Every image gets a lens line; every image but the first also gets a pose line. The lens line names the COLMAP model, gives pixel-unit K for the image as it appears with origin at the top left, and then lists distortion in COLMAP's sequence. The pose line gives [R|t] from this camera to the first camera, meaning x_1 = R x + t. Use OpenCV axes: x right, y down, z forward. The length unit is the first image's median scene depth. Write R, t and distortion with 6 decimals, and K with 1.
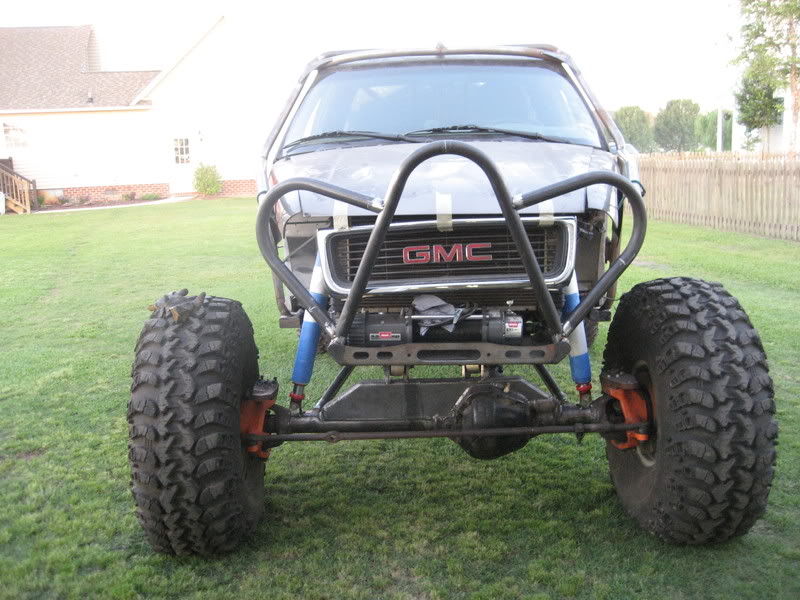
lens RADIAL K [[831.1, 0, 403.0], [0, 831.1, 300.5], [0, 0, 1]] dist [-0.071373, 0.000000]
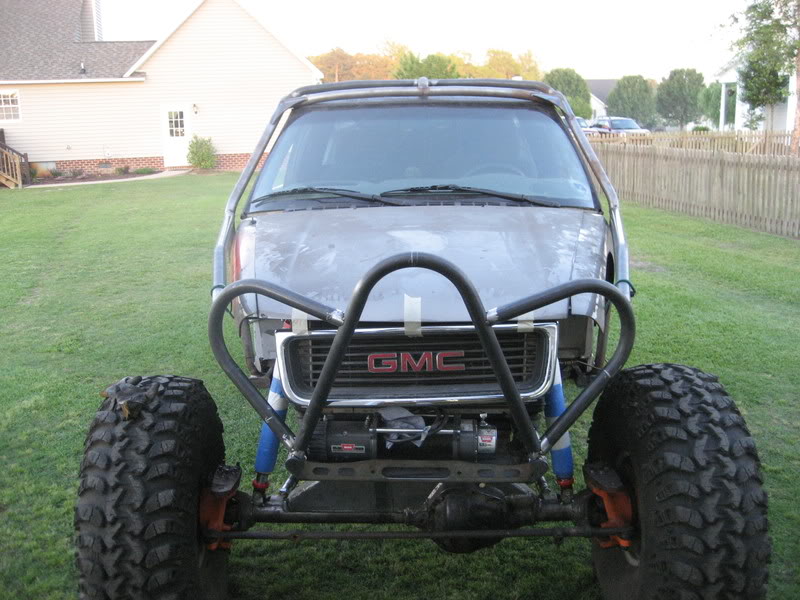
lens RADIAL K [[831.1, 0, 401.0], [0, 831.1, 298.5], [0, 0, 1]] dist [-0.071373, 0.000000]
pose [[0.999936, 0.011264, -0.000687, 0.028522], [-0.011227, 0.999127, 0.040246, -0.127503], [0.001140, -0.040236, 0.999190, 0.068751]]
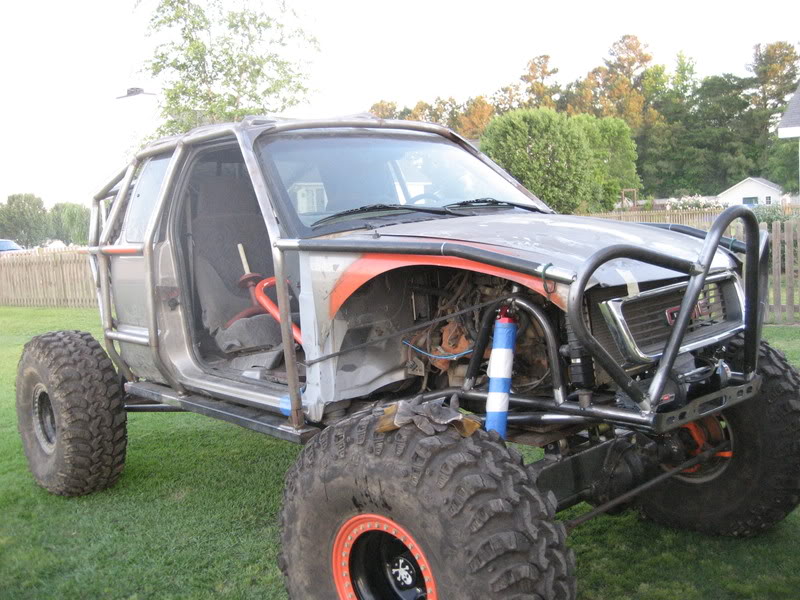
lens RADIAL K [[831.1, 0, 403.1], [0, 831.1, 304.3], [0, 0, 1]] dist [-0.071373, 0.000000]
pose [[0.711896, -0.083408, 0.697314, -0.738328], [0.157916, 0.986506, -0.043218, -0.060728], [-0.684300, 0.140884, 0.715461, 0.387598]]
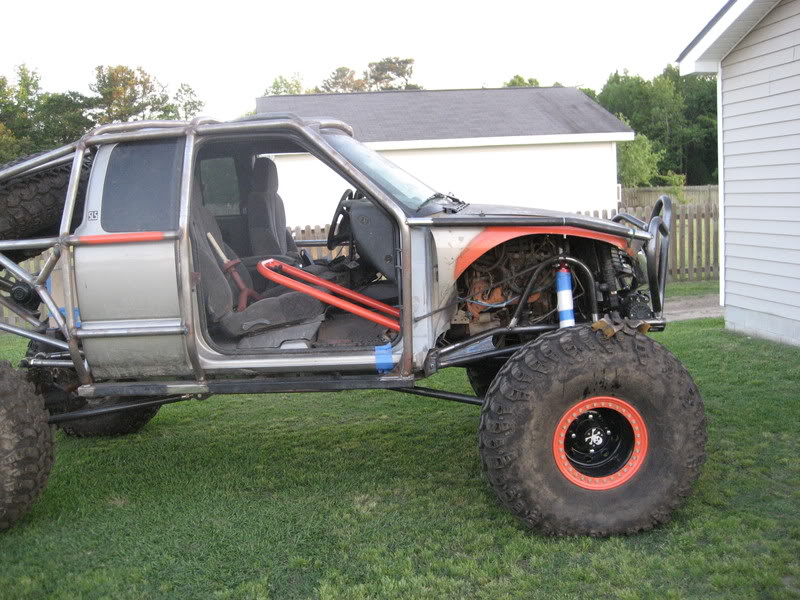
lens RADIAL K [[831.1, 0, 403.8], [0, 831.1, 295.7], [0, 0, 1]] dist [-0.071373, 0.000000]
pose [[0.005019, -0.086547, 0.996235, -1.415492], [0.223603, 0.971120, 0.083238, -0.206707], [-0.974667, 0.222343, 0.024226, 1.252283]]
